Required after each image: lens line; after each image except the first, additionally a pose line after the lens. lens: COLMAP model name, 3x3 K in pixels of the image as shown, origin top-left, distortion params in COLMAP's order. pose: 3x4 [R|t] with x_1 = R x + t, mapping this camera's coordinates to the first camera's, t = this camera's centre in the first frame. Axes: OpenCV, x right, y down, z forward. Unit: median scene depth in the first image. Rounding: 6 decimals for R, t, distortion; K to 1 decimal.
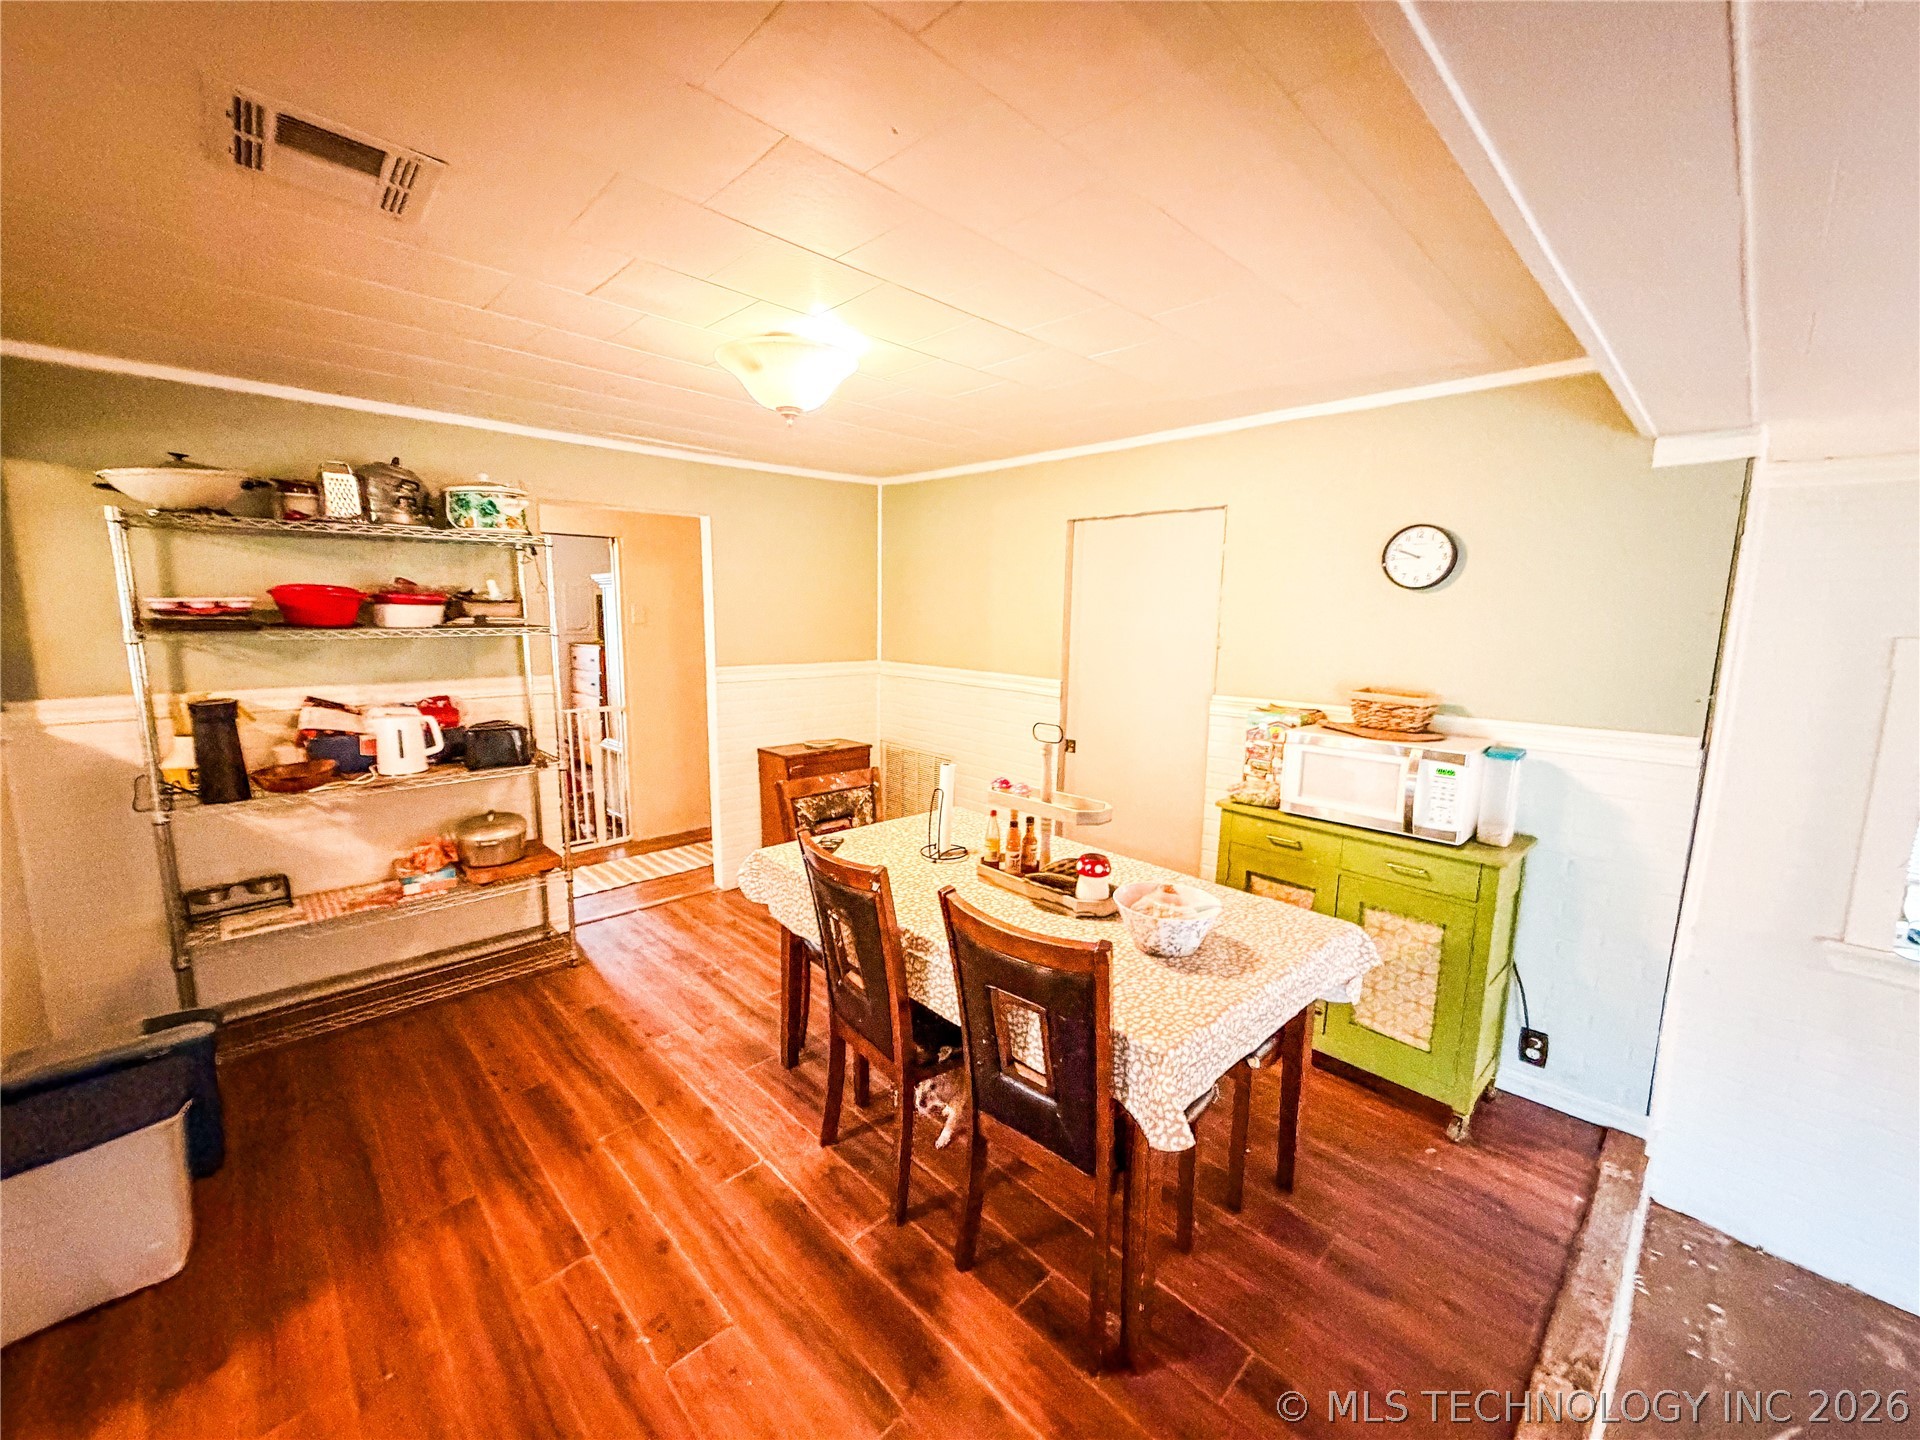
lens RADIAL K [[767.0, 0, 950.7], [0, 767.0, 721.1], [0, 0, 1]] dist [0.001847, -0.000061]
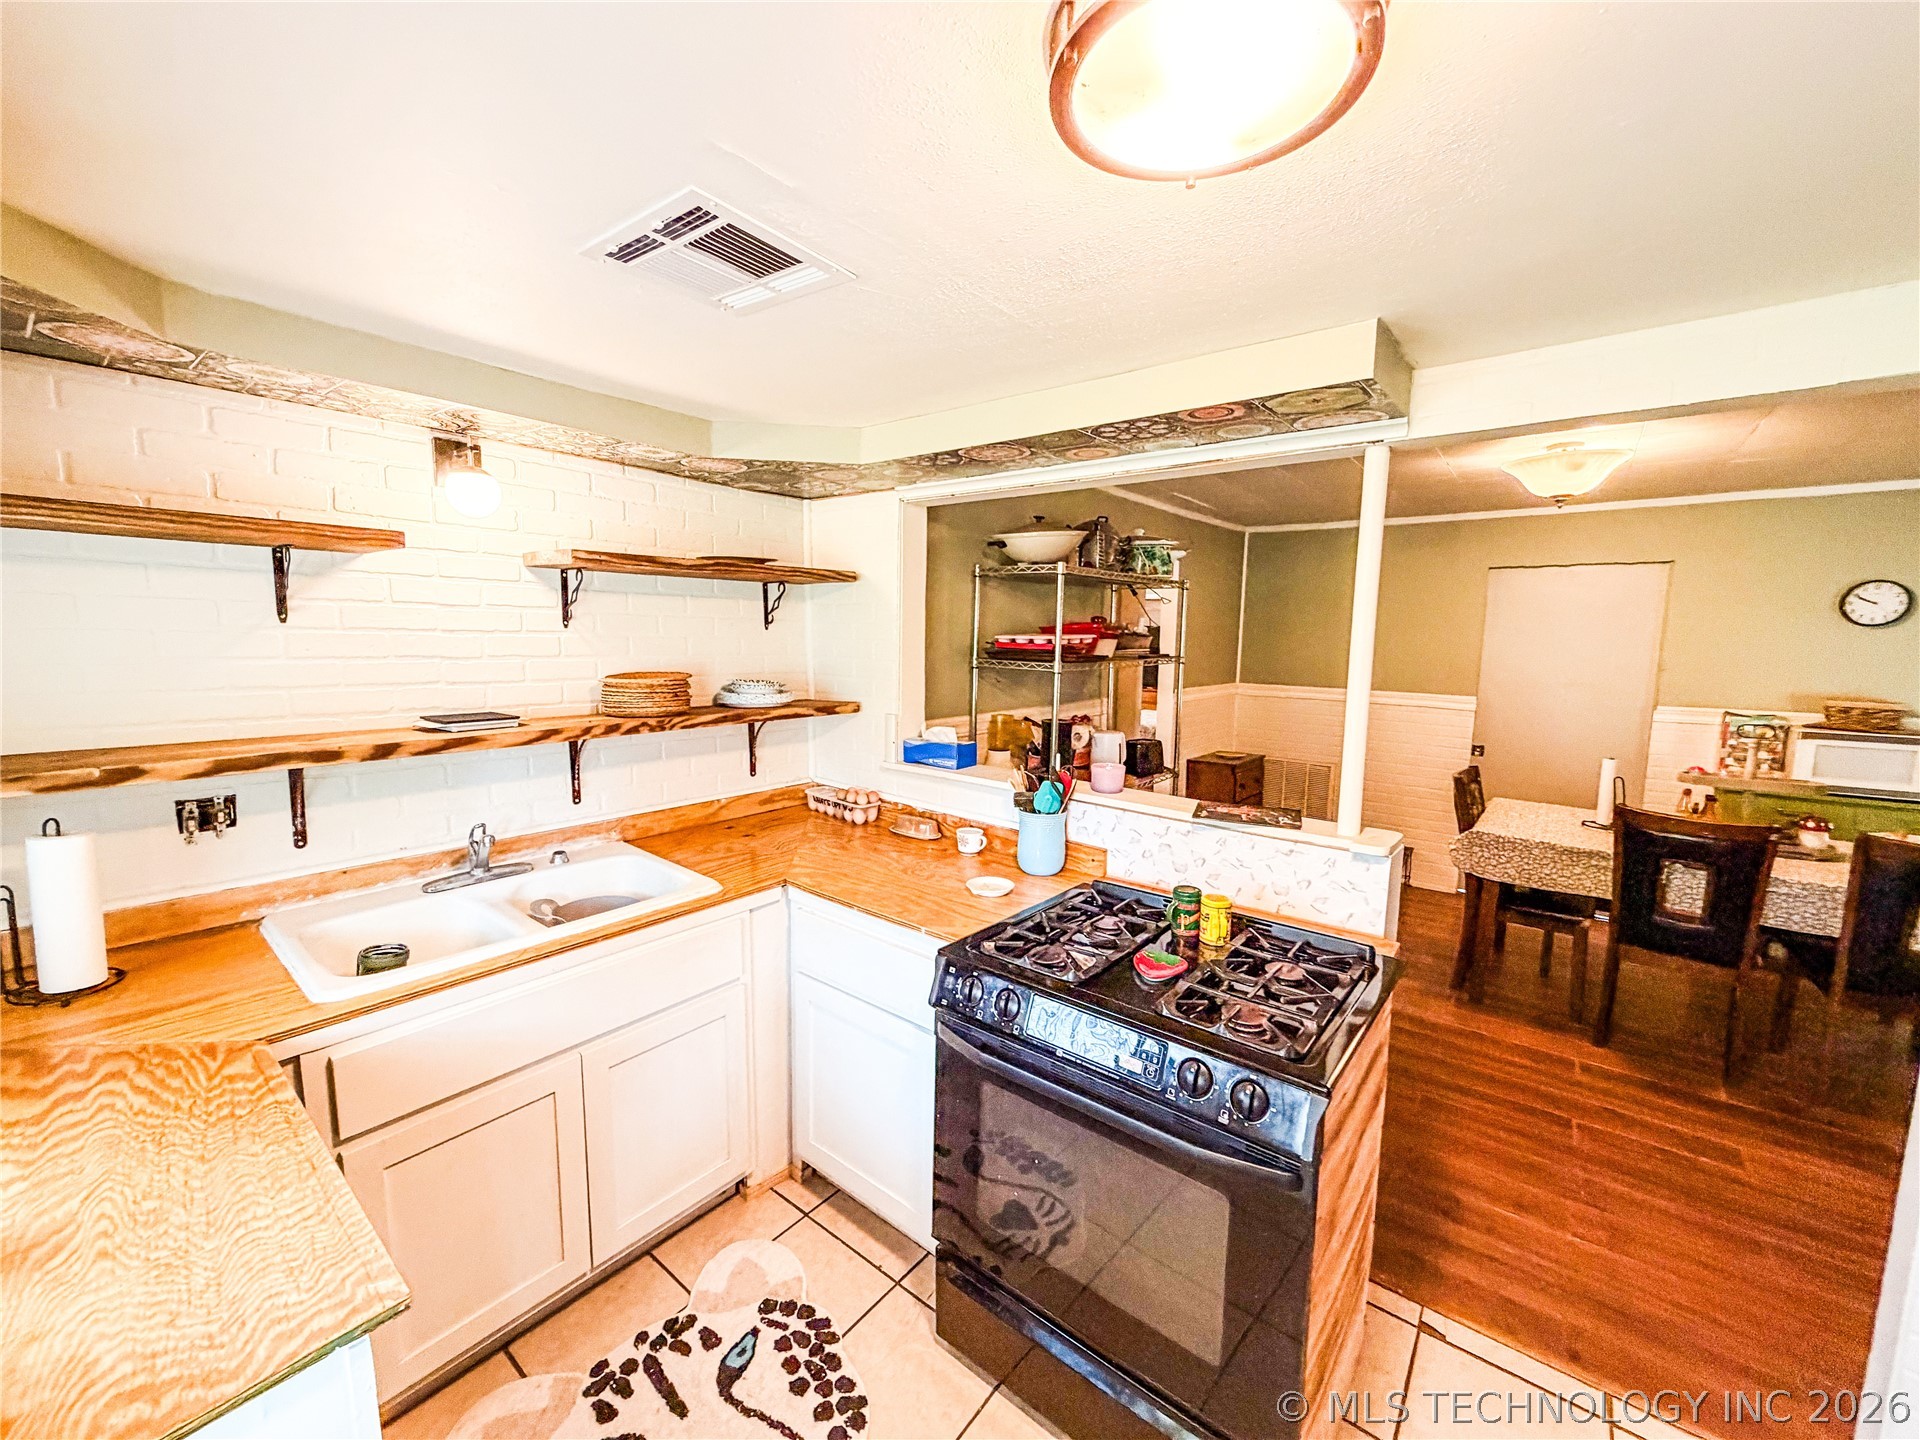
lens RADIAL K [[767.0, 0, 950.7], [0, 767.0, 721.1], [0, 0, 1]] dist [0.001847, -0.000061]
pose [[0.991985, -0.014897, 0.125472, -1.123470], [0.018637, 0.999415, -0.028680, 0.006439], [-0.124971, 0.030788, 0.991683, -0.150944]]
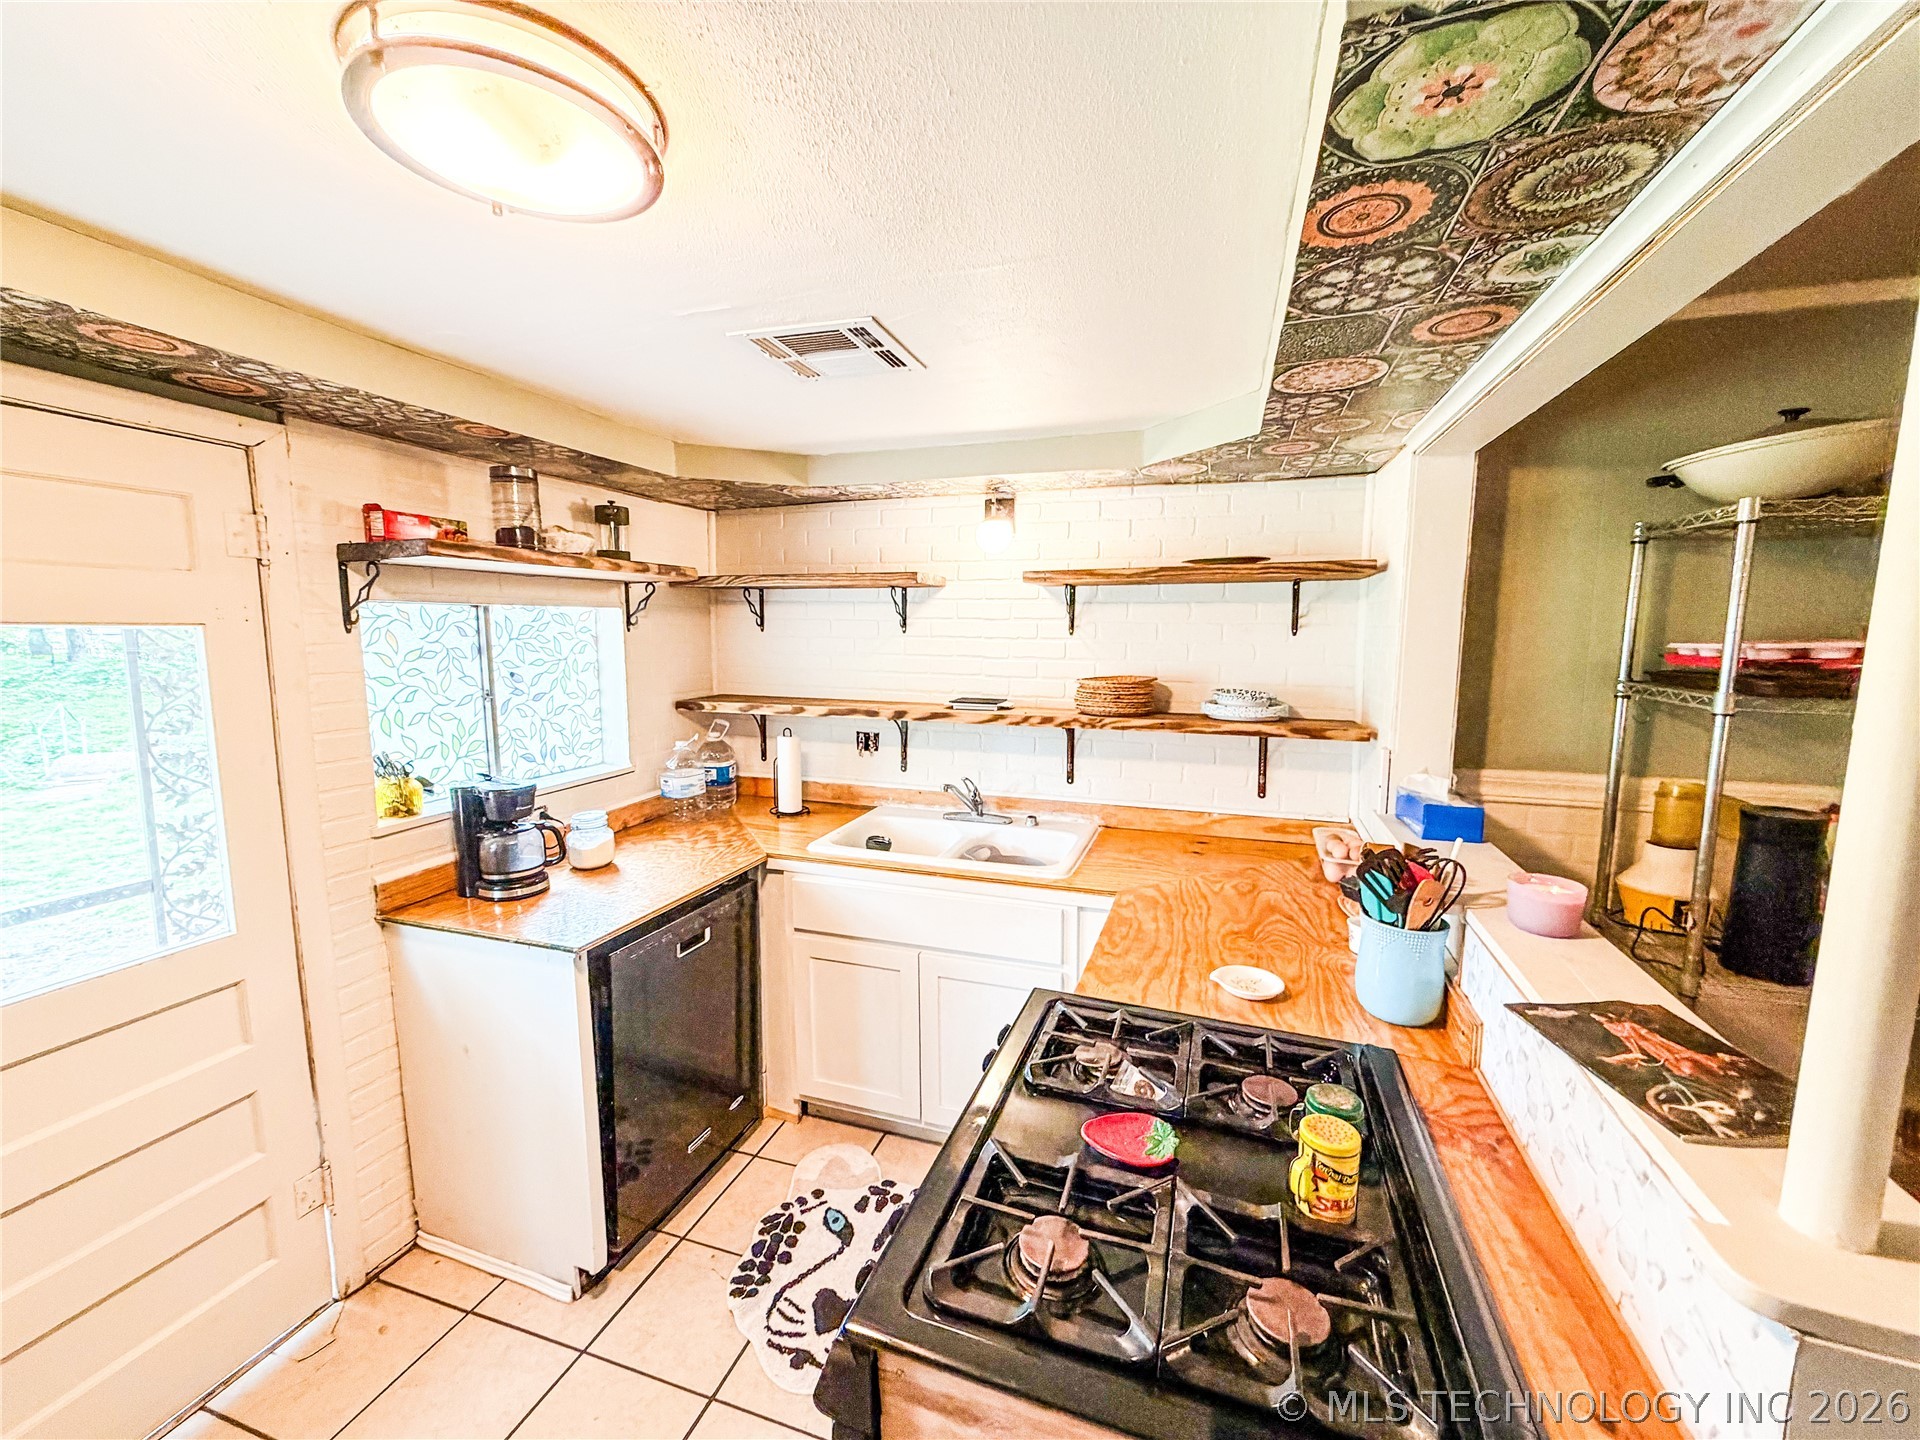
lens RADIAL K [[767.0, 0, 950.7], [0, 767.0, 721.1], [0, 0, 1]] dist [0.001847, -0.000061]
pose [[0.457200, 0.089923, -0.884806, -0.643935], [-0.130812, 0.990854, 0.033107, -0.026293], [0.879691, 0.100607, 0.464782, 0.119194]]
